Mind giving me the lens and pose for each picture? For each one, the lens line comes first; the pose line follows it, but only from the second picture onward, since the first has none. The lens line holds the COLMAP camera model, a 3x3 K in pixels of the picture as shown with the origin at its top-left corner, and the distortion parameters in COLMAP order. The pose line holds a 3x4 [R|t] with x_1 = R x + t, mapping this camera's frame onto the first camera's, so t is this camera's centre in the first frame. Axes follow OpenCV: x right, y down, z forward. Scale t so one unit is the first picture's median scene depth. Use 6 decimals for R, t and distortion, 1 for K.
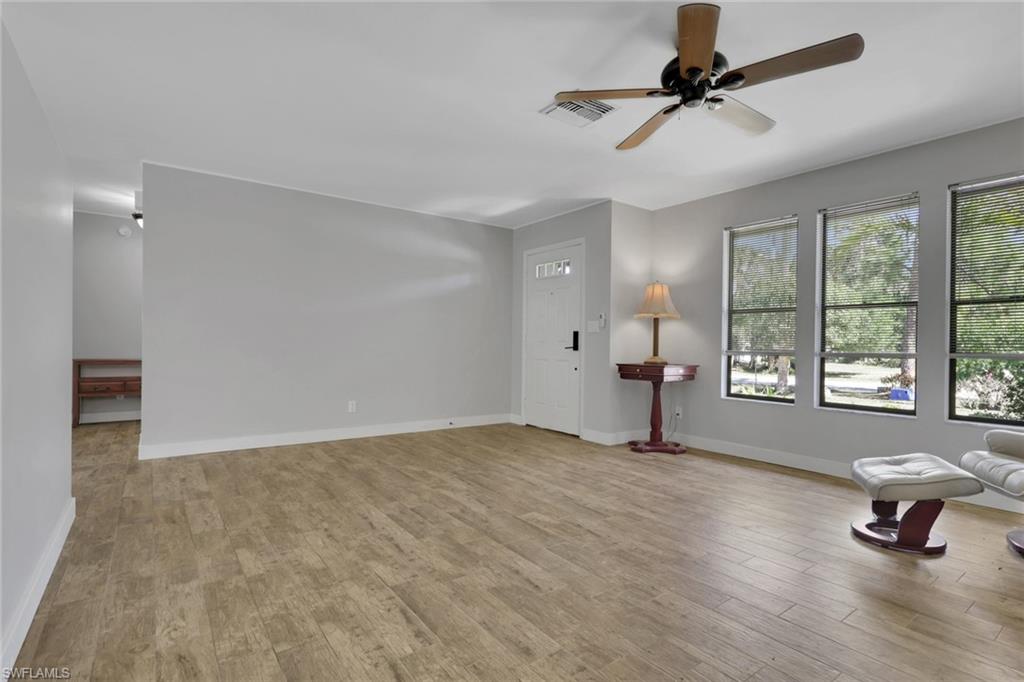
lens RADIAL K [[486.4, 0, 511.9], [0, 486.4, 338.7], [0, 0, 1]] dist [-0.004445, 0.001311]
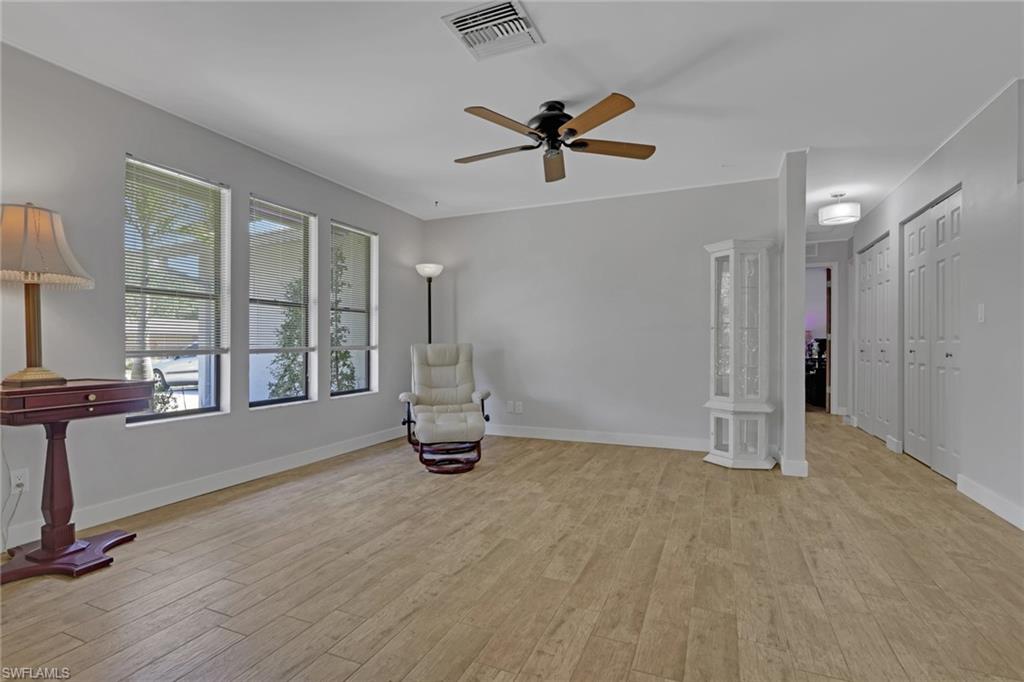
lens RADIAL K [[486.4, 0, 510.6], [0, 486.4, 343.8], [0, 0, 1]] dist [-0.004445, 0.001311]
pose [[-0.501320, -0.014551, 0.865140, -0.612127], [-0.014905, 0.999855, 0.008180, 0.006735], [-0.865134, -0.008794, -0.501464, 1.575511]]
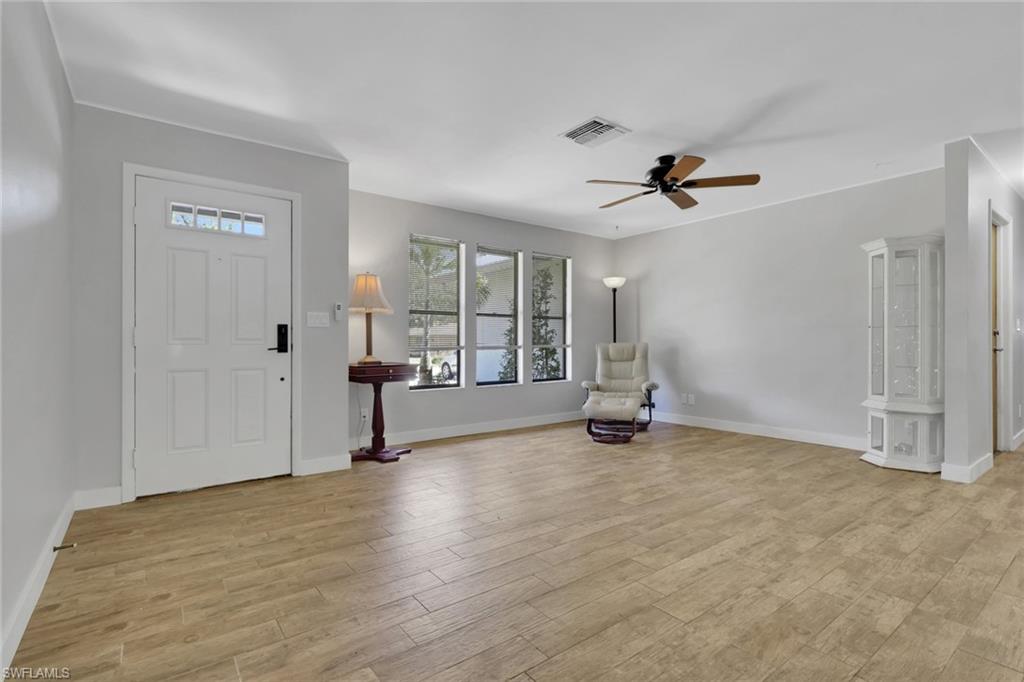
lens RADIAL K [[486.4, 0, 509.7], [0, 486.4, 338.4], [0, 0, 1]] dist [-0.004445, 0.001311]
pose [[-0.007206, -0.004621, 0.999963, -1.140909], [-0.007512, 0.999961, 0.004567, -0.002637], [-0.999946, -0.007479, -0.007240, 1.398584]]
